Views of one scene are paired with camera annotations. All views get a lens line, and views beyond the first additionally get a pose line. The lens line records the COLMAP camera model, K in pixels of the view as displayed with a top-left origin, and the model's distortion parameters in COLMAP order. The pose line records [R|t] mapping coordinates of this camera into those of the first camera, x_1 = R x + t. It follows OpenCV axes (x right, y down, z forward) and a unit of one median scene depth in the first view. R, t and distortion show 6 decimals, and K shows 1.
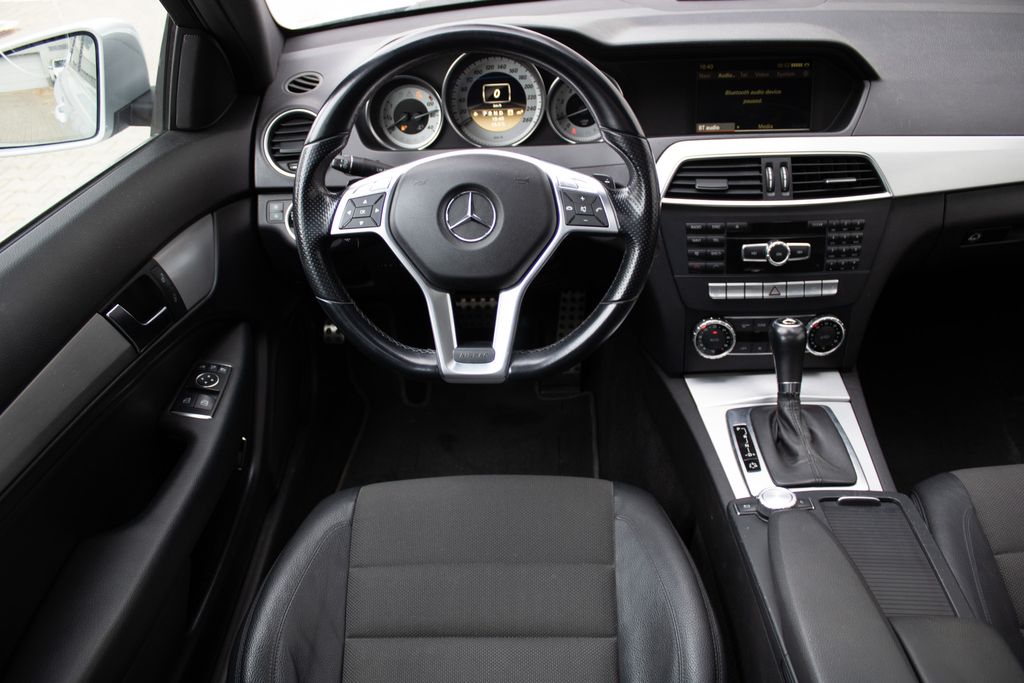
lens RADIAL K [[777.3, 0, 565.1], [0, 777.3, 337.0], [0, 0, 1]] dist [-0.146668, 0.076034]
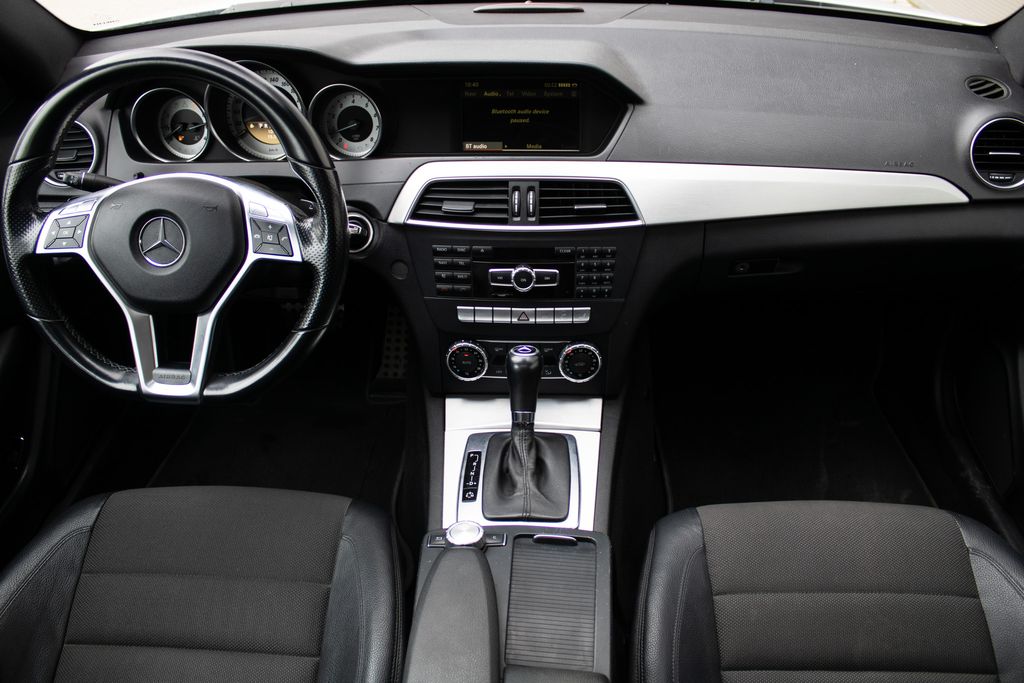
lens RADIAL K [[777.3, 0, 555.9], [0, 777.3, 336.8], [0, 0, 1]] dist [-0.146668, 0.076034]
pose [[0.999092, 0.038890, 0.017402, 0.302643], [-0.039247, 0.999016, 0.020654, -0.056822], [-0.016581, -0.021318, 0.999635, 0.003515]]
